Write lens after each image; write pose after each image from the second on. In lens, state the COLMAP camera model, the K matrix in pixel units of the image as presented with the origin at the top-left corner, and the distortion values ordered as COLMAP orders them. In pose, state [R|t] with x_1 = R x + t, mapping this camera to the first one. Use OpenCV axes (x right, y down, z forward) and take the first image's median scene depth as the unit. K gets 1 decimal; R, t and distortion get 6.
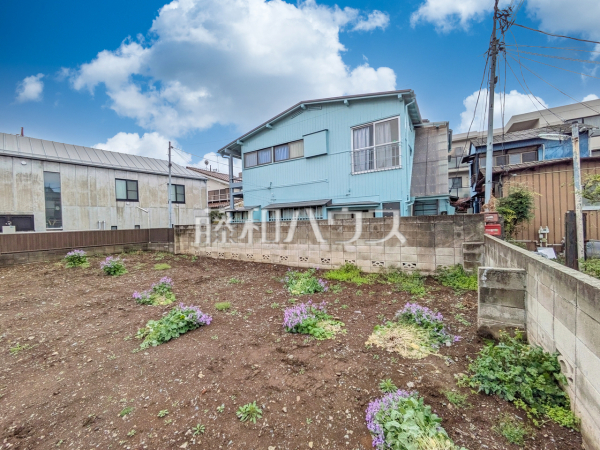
lens RADIAL K [[236.5, 0, 302.3], [0, 236.5, 224.8], [0, 0, 1]] dist [-0.001352, -0.000033]
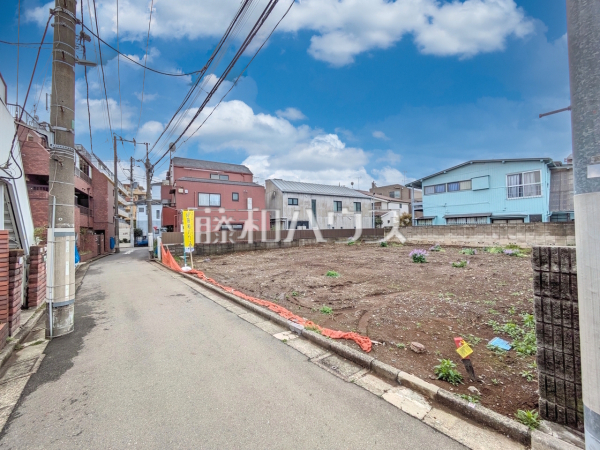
lens RADIAL K [[236.6, 0, 299.5], [0, 236.6, 222.9], [0, 0, 1]] dist [0.002219, 0.000215]
pose [[0.941417, 0.003324, -0.337227, -0.572595], [-0.013726, 0.999501, -0.028465, 0.038328], [0.336964, 0.031426, 0.940993, -1.065951]]
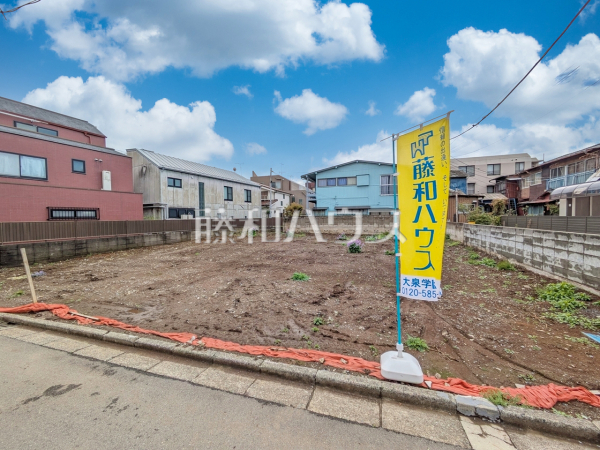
lens RADIAL K [[236.6, 0, 299.5], [0, 236.6, 222.9], [0, 0, 1]] dist [0.002219, 0.000215]
pose [[0.974261, 0.014440, 0.224962, -0.878636], [-0.016259, 0.999848, 0.006236, 0.041681], [-0.224837, -0.009734, 0.974348, -0.876005]]
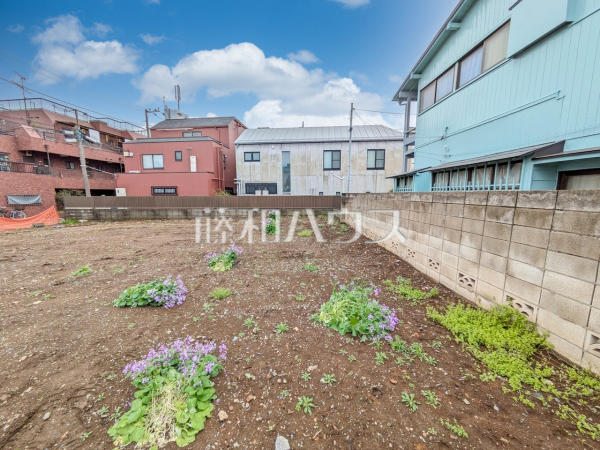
lens RADIAL K [[237.2, 0, 297.9], [0, 237.2, 225.8], [0, 0, 1]] dist [-0.001258, 0.000219]
pose [[0.542534, 0.142877, -0.827794, 0.201212], [-0.023741, 0.987644, 0.154907, -0.013283], [0.839698, -0.064390, 0.539222, 0.332651]]
